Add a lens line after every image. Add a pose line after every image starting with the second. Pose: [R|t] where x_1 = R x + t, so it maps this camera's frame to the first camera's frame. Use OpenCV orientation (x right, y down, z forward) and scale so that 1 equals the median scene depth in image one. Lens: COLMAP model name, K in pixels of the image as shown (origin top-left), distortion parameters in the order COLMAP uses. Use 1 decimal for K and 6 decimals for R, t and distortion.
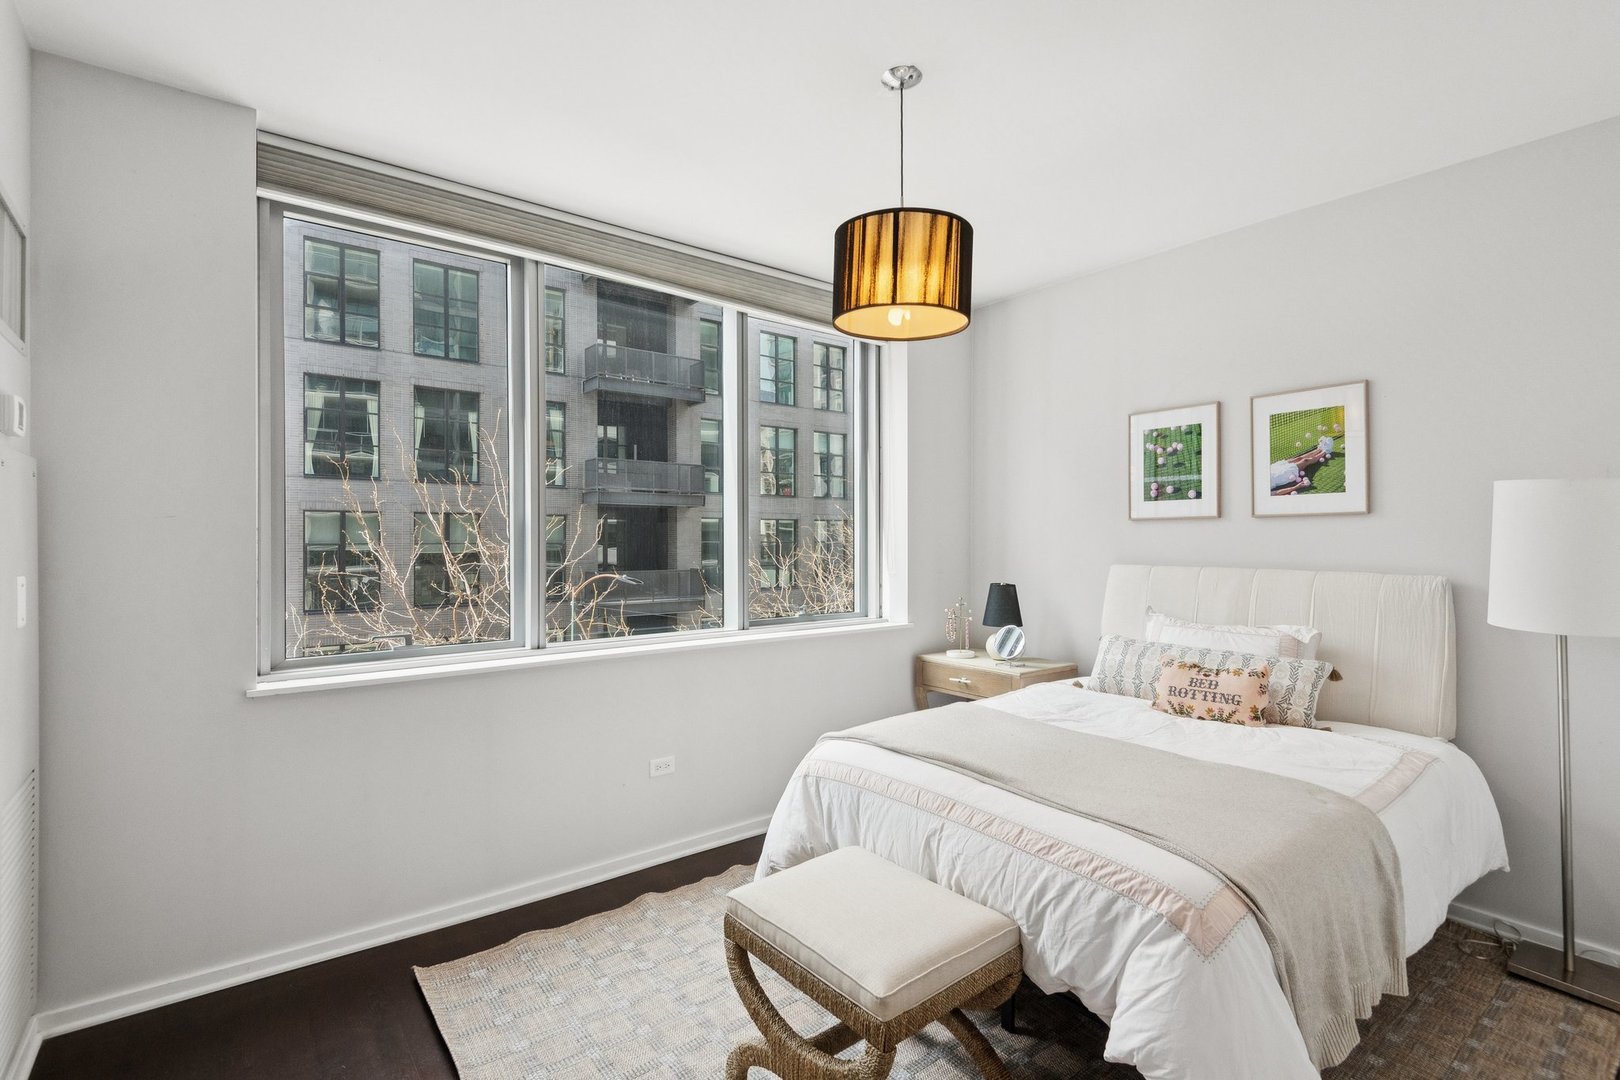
lens RADIAL K [[753.3, 0, 812.7], [0, 753.3, 539.5], [0, 0, 1]] dist [0.016857, -0.010029]
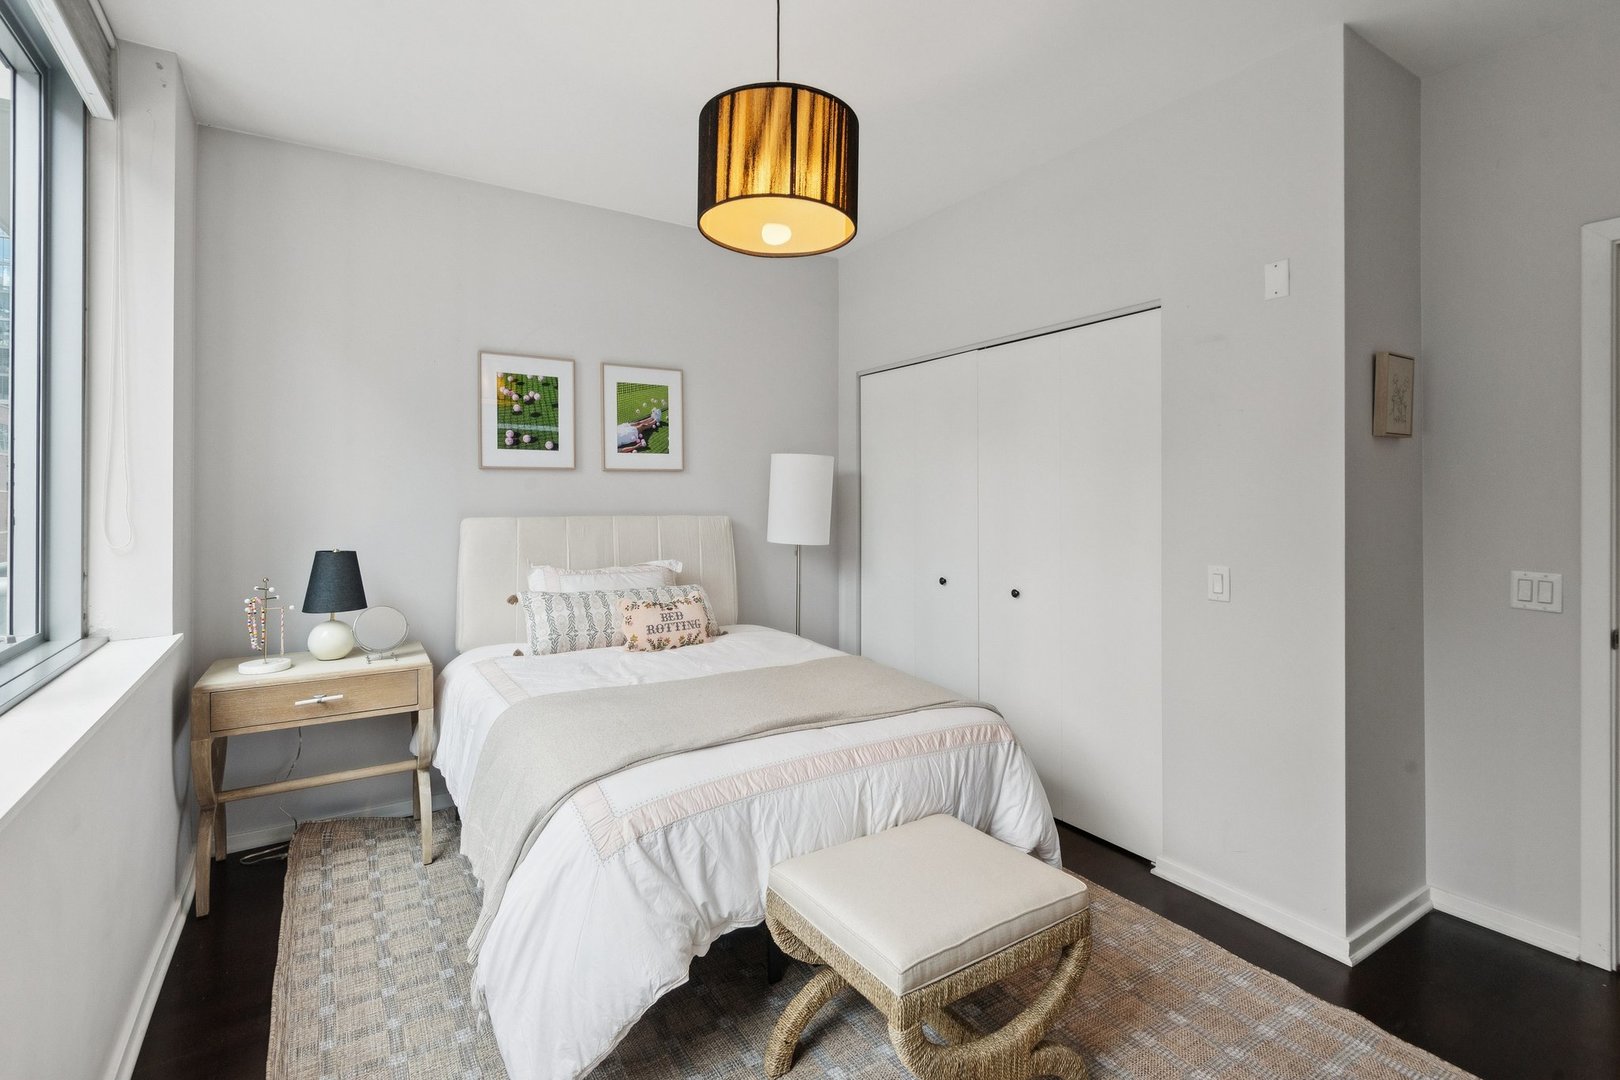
lens RADIAL K [[753.3, 0, 780.1], [0, 753.3, 509.7], [0, 0, 1]] dist [0.016857, -0.010029]
pose [[0.103624, -0.019514, 0.994425, -0.476653], [-0.001349, 0.999804, 0.019760, 0.006087], [-0.994616, -0.003389, 0.103578, 0.586075]]
